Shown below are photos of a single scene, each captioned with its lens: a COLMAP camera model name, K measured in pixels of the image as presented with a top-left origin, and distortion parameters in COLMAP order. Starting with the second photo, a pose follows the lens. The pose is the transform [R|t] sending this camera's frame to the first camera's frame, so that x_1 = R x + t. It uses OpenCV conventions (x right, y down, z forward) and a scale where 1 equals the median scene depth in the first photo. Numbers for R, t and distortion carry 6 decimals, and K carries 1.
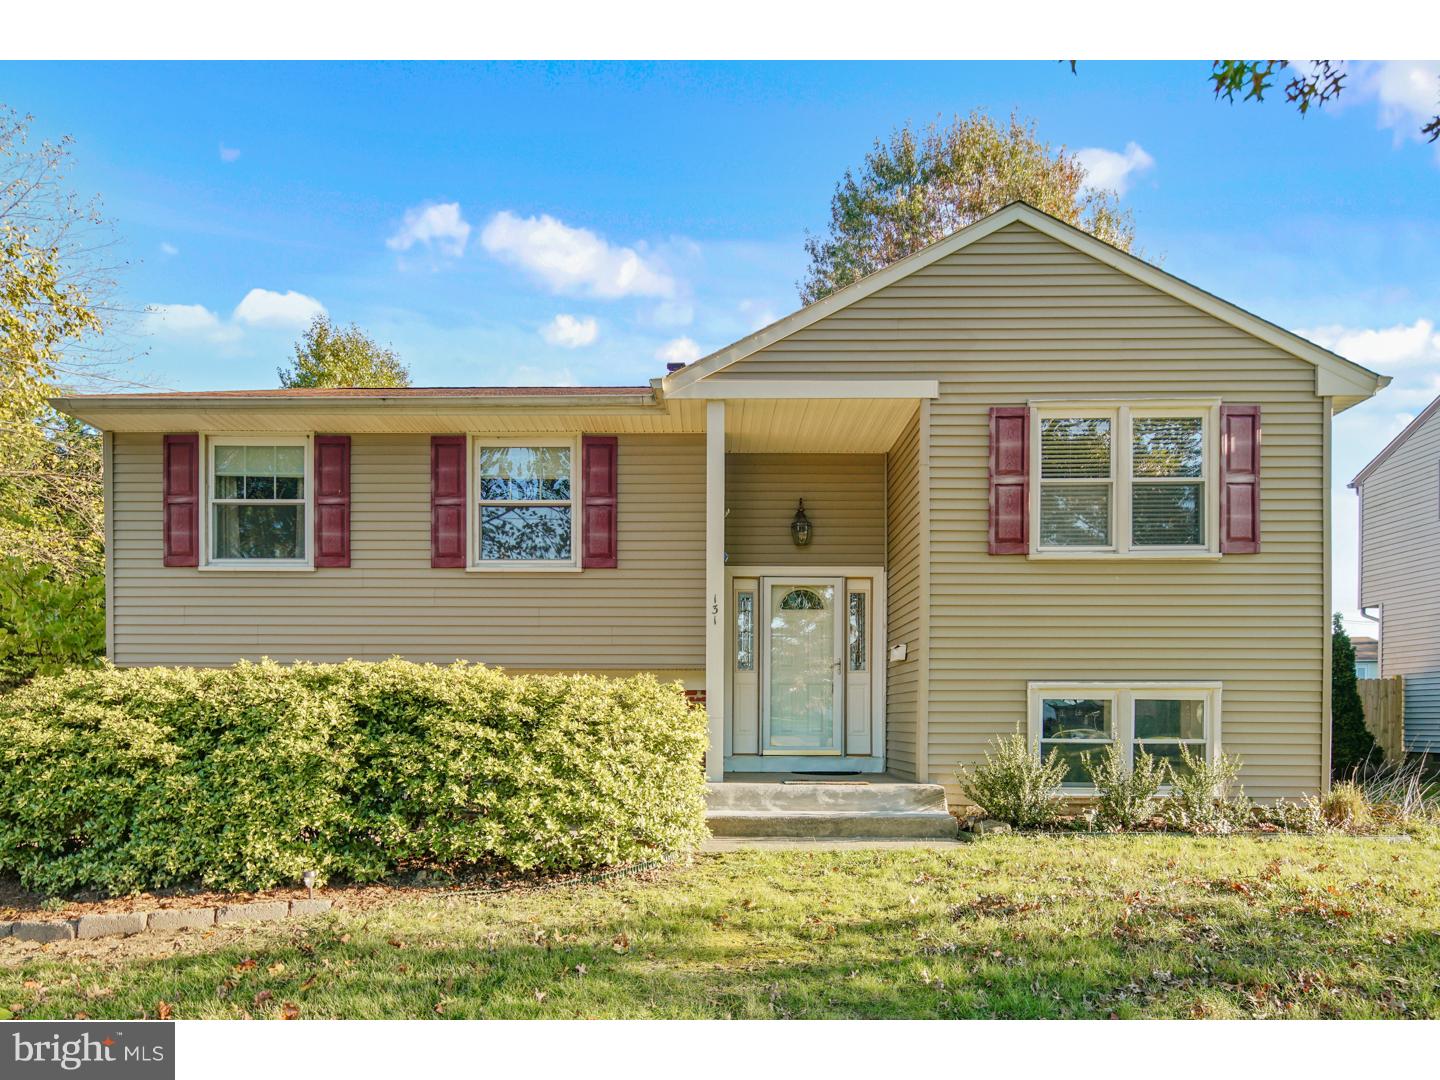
lens RADIAL K [[706.8, 0, 717.6], [0, 706.8, 516.7], [0, 0, 1]] dist [0.000543, 0.000286]
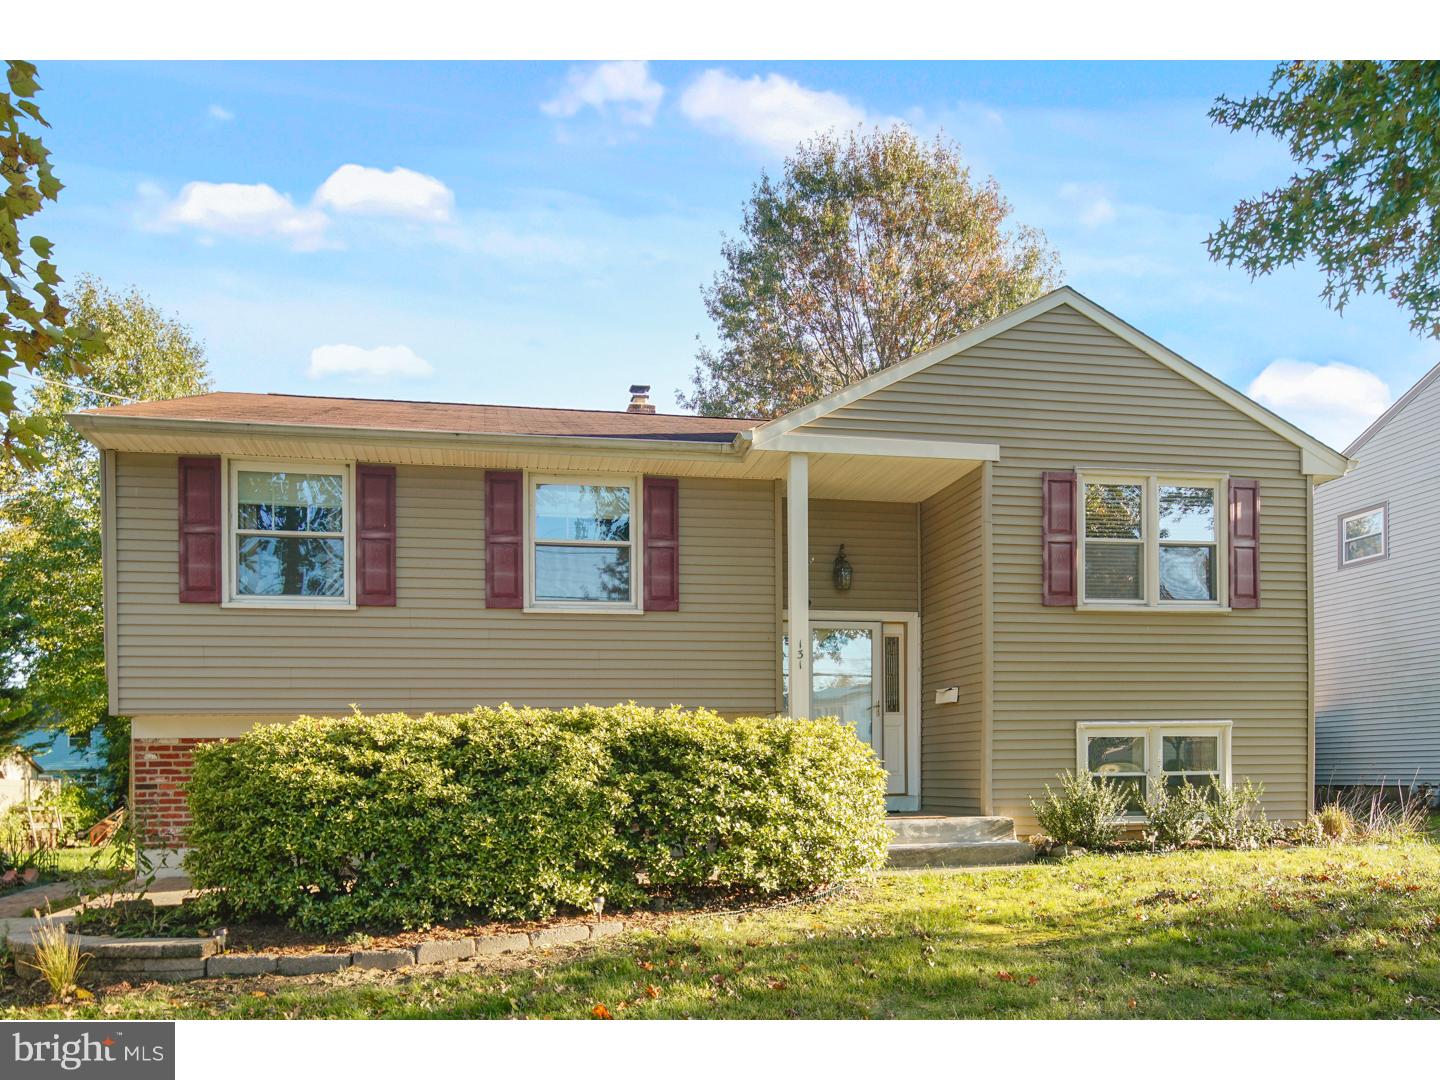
lens RADIAL K [[794.6, 0, 720.4], [0, 794.6, 522.3], [0, 0, 1]] dist [0.003166, -0.000387]
pose [[0.985931, 0.032101, 0.164041, -0.321163], [-0.028451, 0.999294, -0.024554, -0.031810], [-0.164713, 0.019542, 0.986148, -0.142737]]
